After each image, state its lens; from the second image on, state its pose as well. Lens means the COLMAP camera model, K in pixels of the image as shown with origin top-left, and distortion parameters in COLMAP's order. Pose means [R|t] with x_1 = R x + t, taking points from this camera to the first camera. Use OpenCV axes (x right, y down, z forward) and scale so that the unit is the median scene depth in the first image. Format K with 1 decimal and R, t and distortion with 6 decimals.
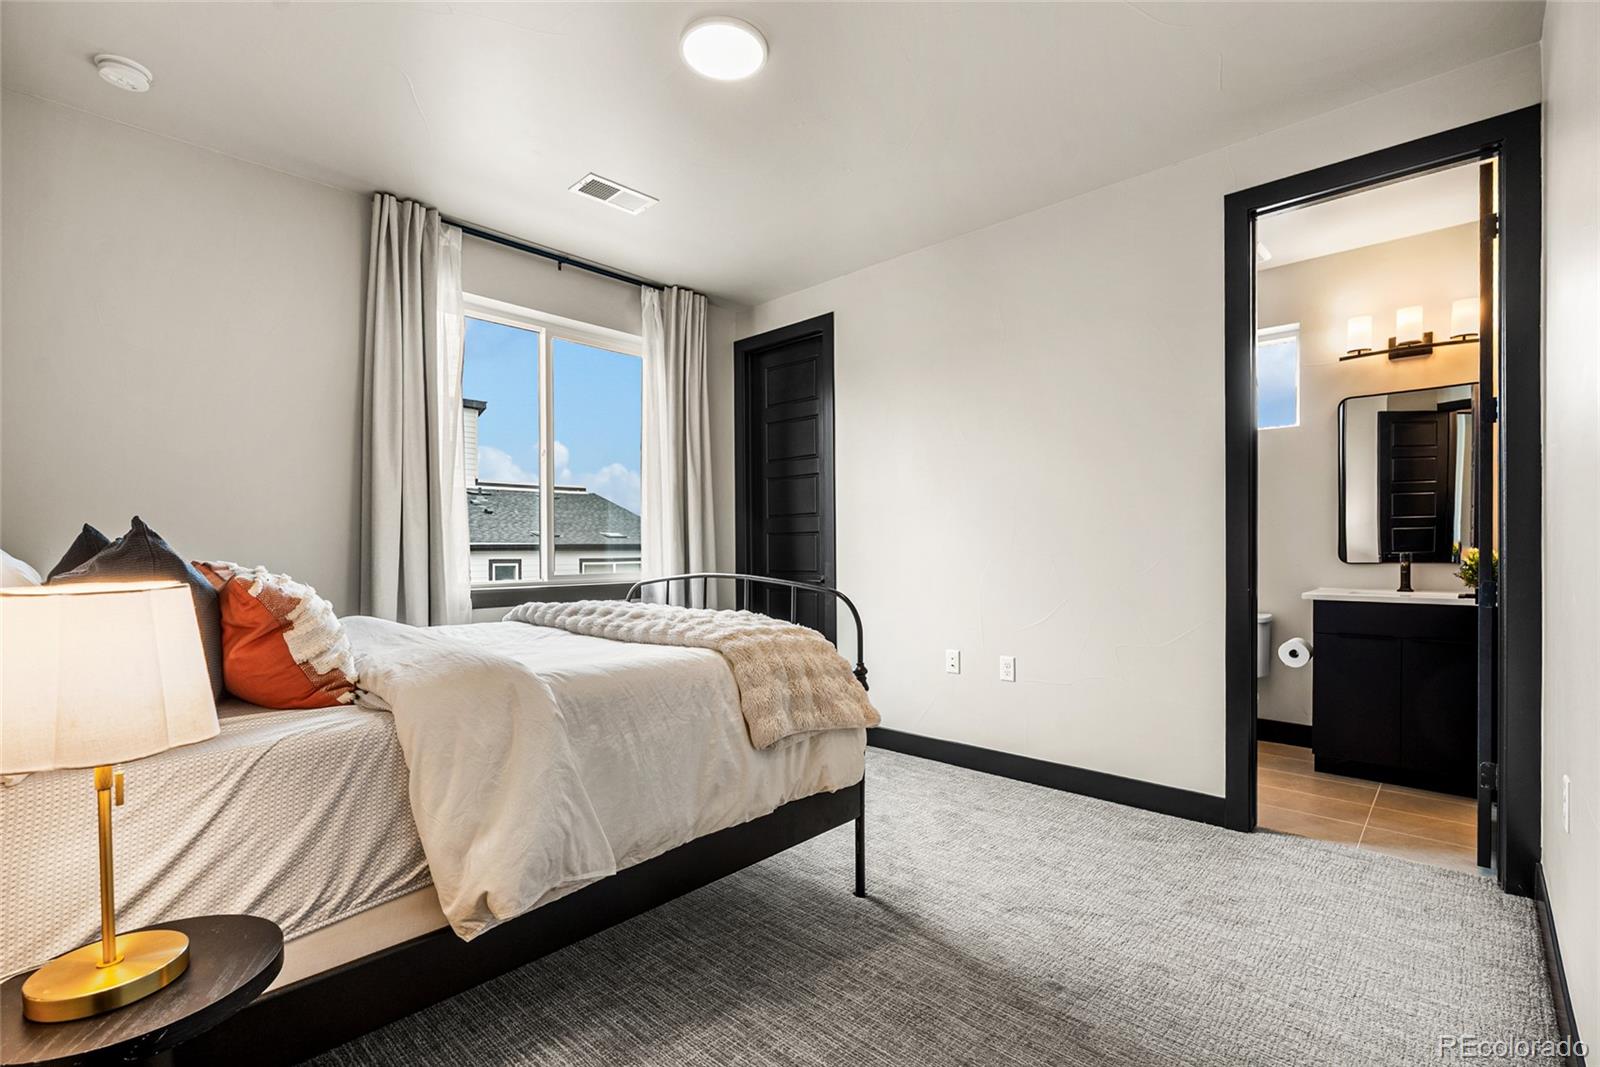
lens RADIAL K [[718.3, 0, 798.4], [0, 718.3, 549.4], [0, 0, 1]] dist [-0.004801, 0.000114]
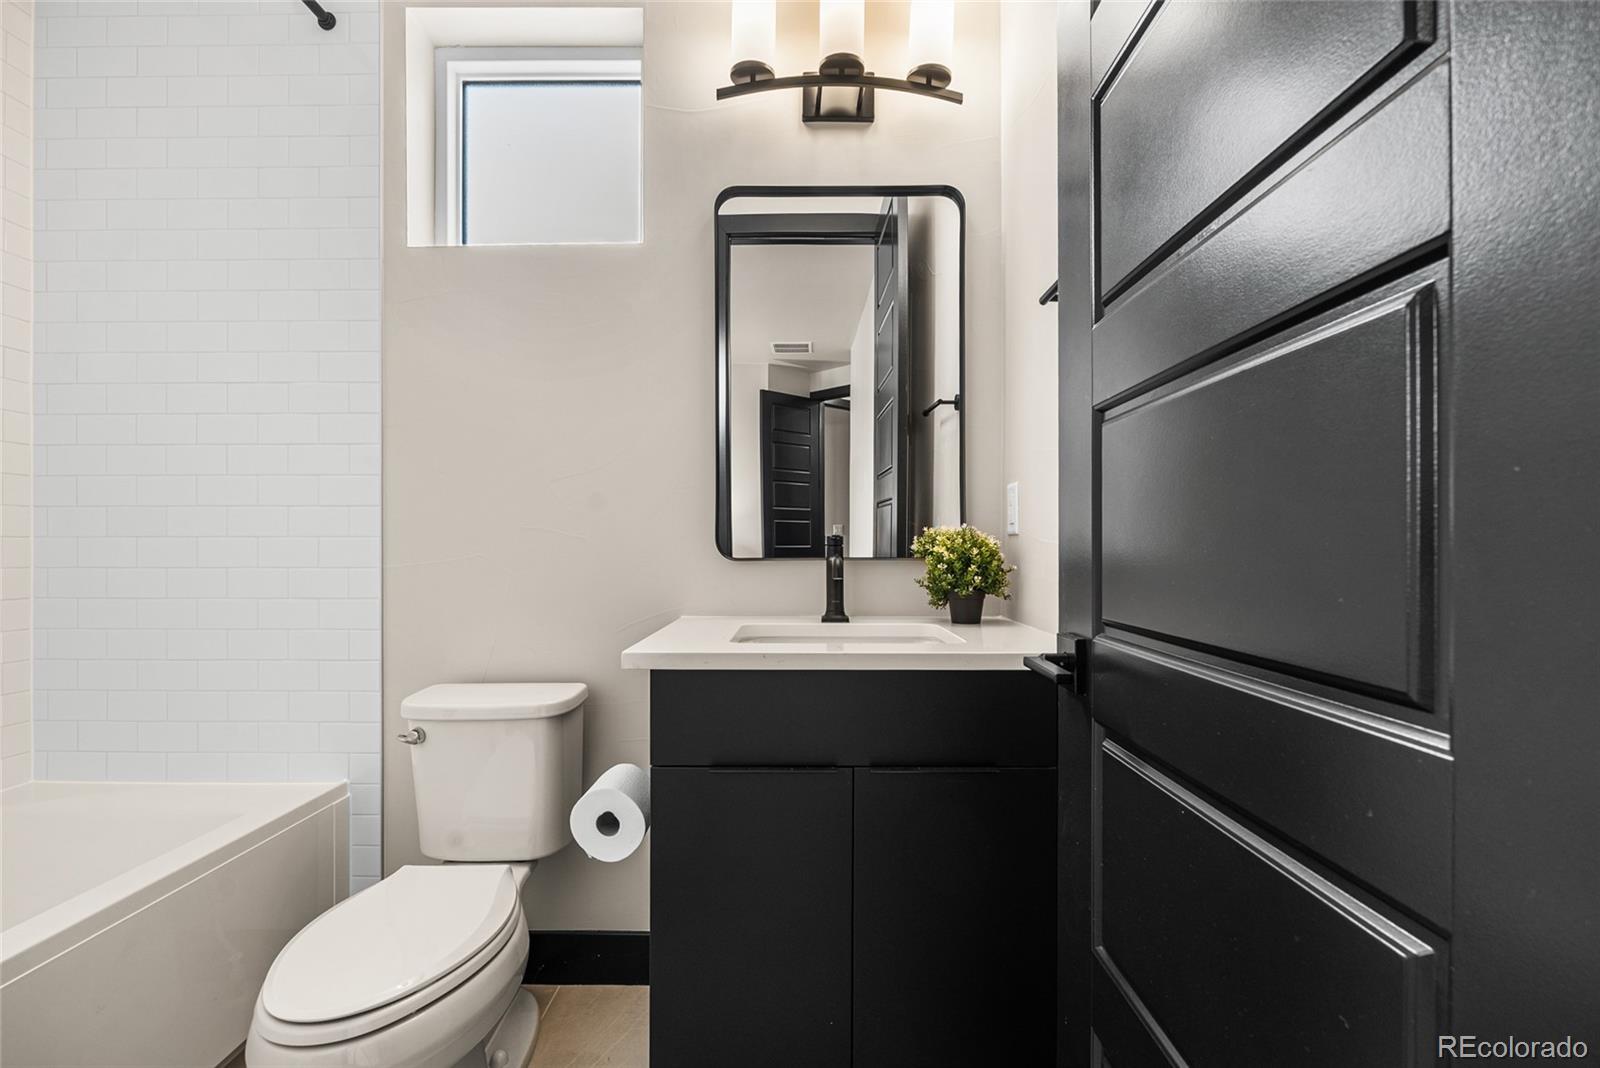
lens RADIAL K [[718.3, 0, 805.4], [0, 718.3, 546.9], [0, 0, 1]] dist [-0.004801, 0.000114]
pose [[0.731617, -0.000988, 0.681716, 0.513073], [0.001516, 0.999999, -0.000178, 0.011567], [-0.681715, 0.001163, 0.731617, 0.664966]]
